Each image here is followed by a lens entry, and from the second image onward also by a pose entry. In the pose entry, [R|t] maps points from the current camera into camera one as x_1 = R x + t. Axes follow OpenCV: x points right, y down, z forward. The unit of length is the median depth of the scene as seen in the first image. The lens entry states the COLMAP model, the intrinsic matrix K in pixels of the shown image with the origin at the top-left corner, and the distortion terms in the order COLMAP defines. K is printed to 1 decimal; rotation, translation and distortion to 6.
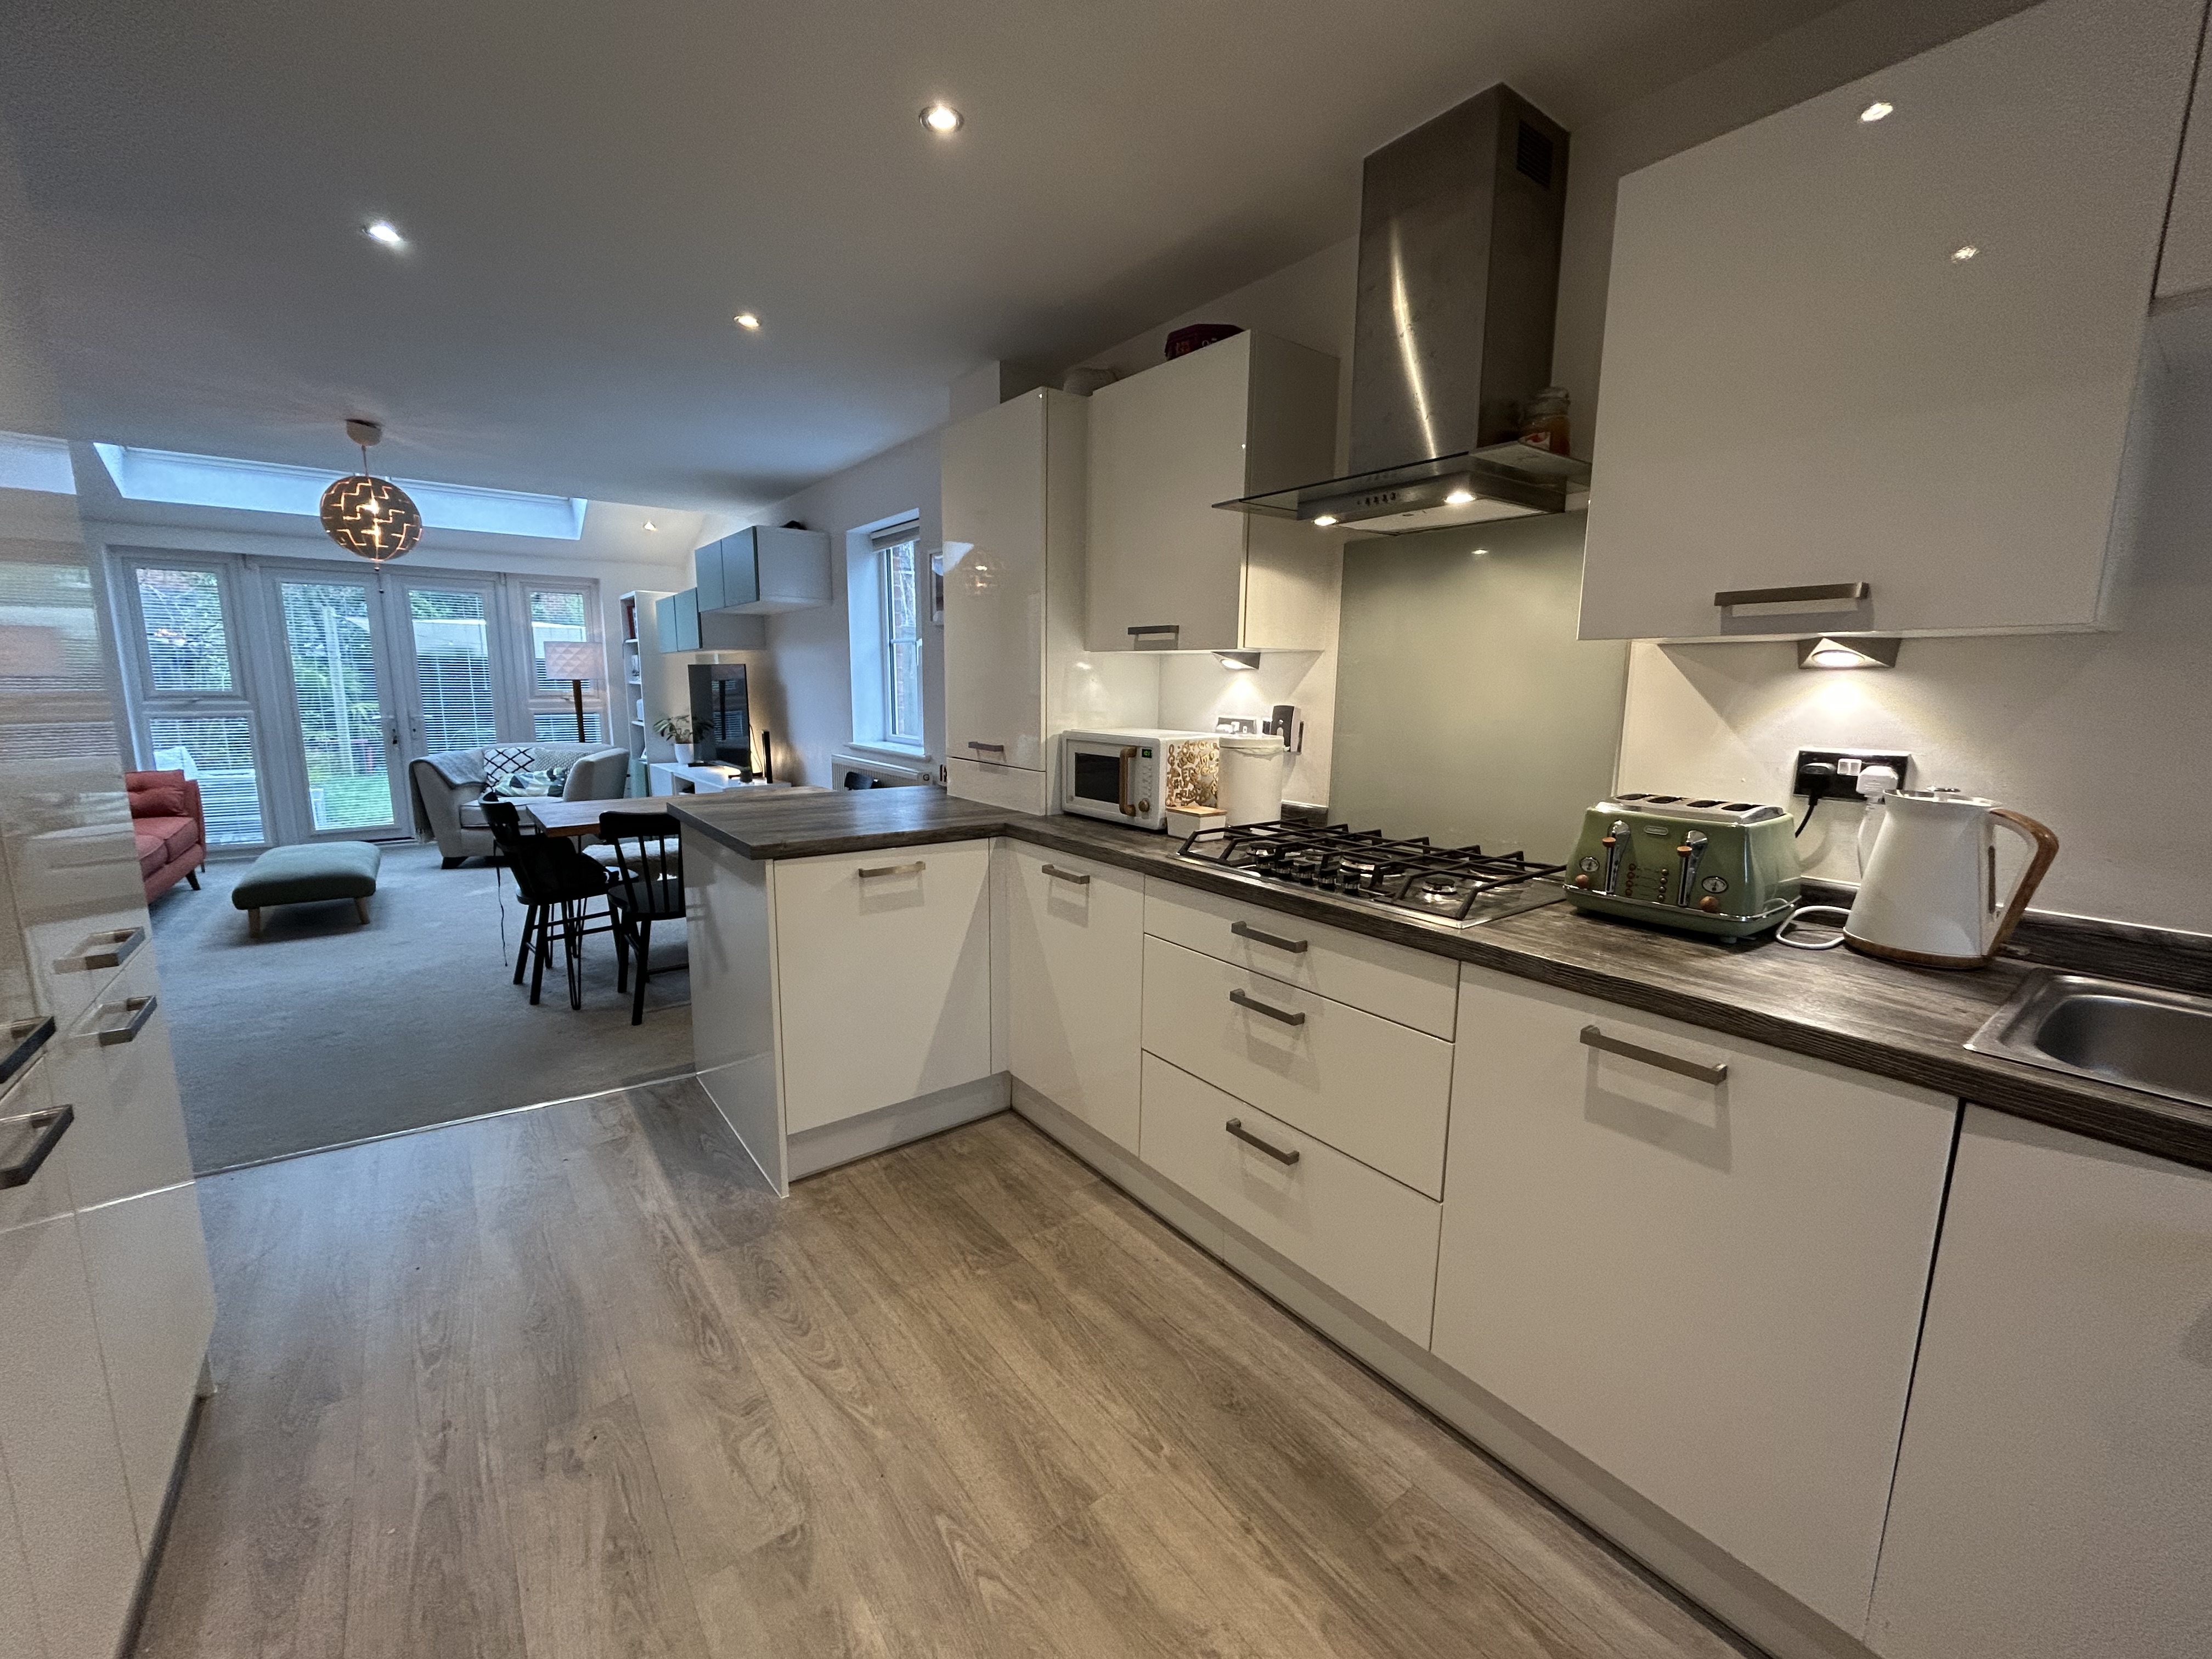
lens RADIAL K [[880.0, 0, 1096.9], [0, 880.0, 821.9], [0, 0, 1]] dist [0.000398, 0.000016]
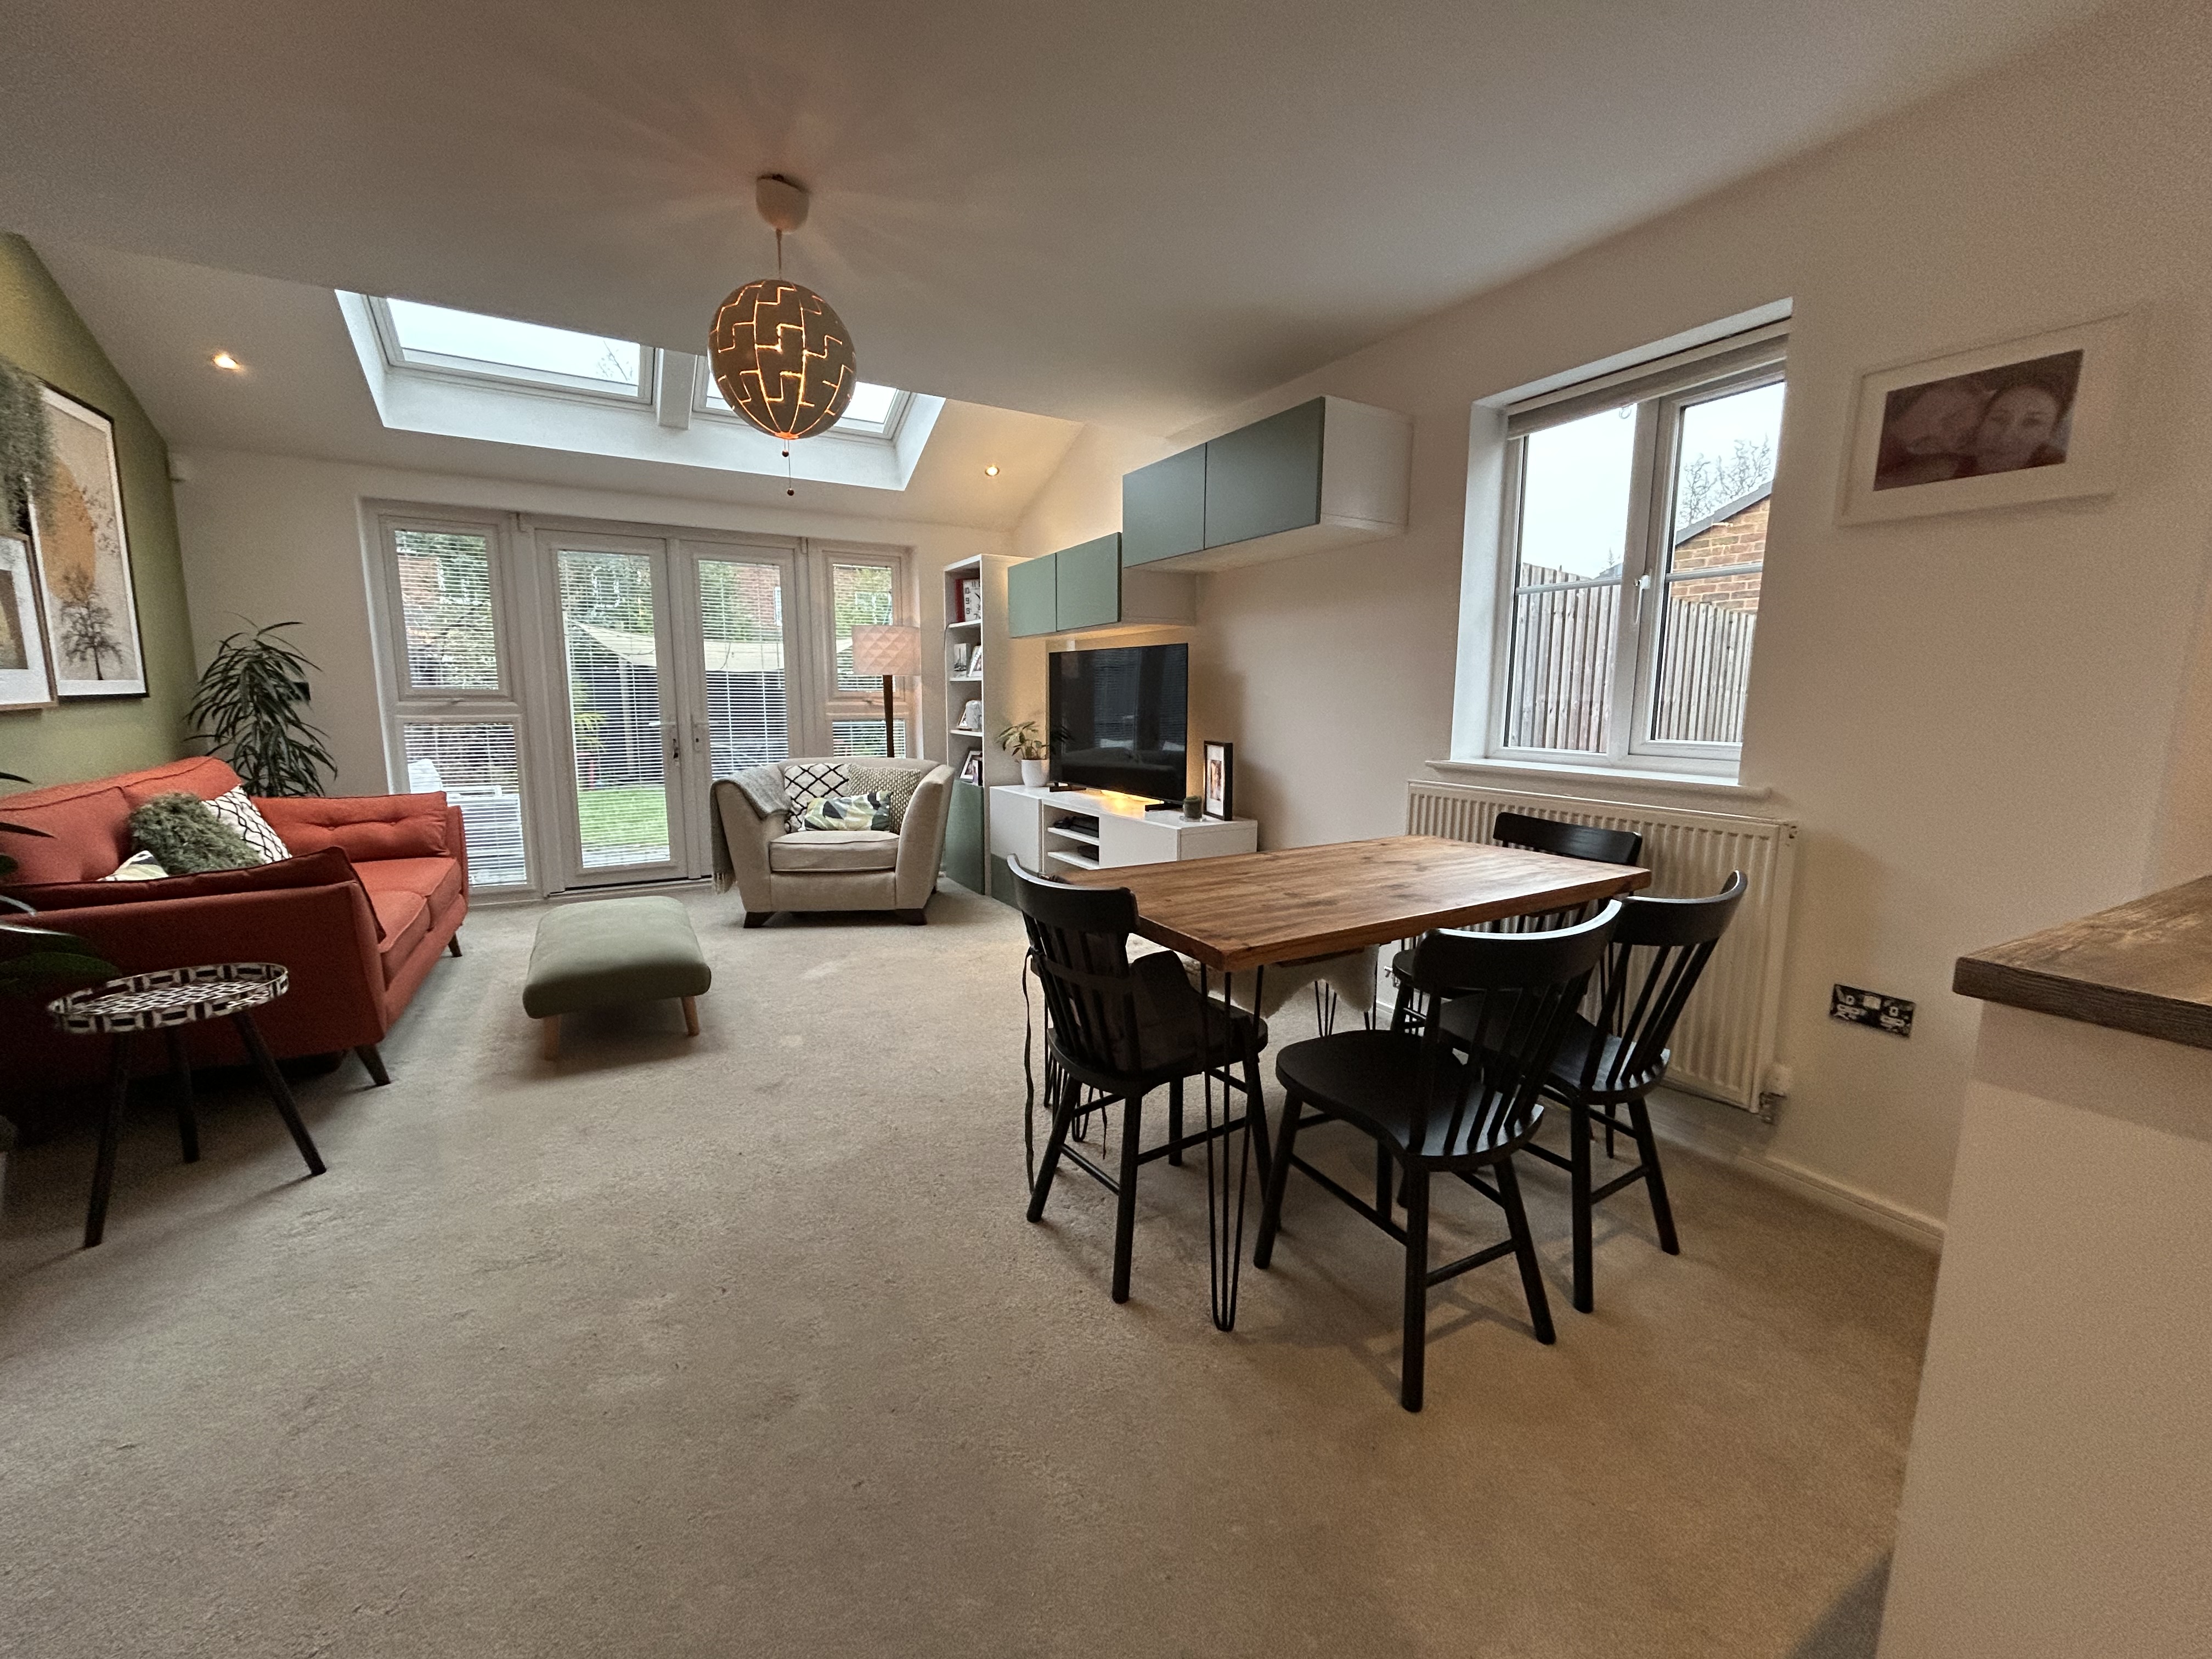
lens RADIAL K [[883.8, 0, 1099.8], [0, 883.8, 825.5], [0, 0, 1]] dist [0.000025, 0.000062]
pose [[0.990580, 0.015551, -0.136051, -0.345251], [-0.017302, 0.999782, -0.011700, -0.028400], [0.135840, 0.013943, 0.990633, 0.299779]]
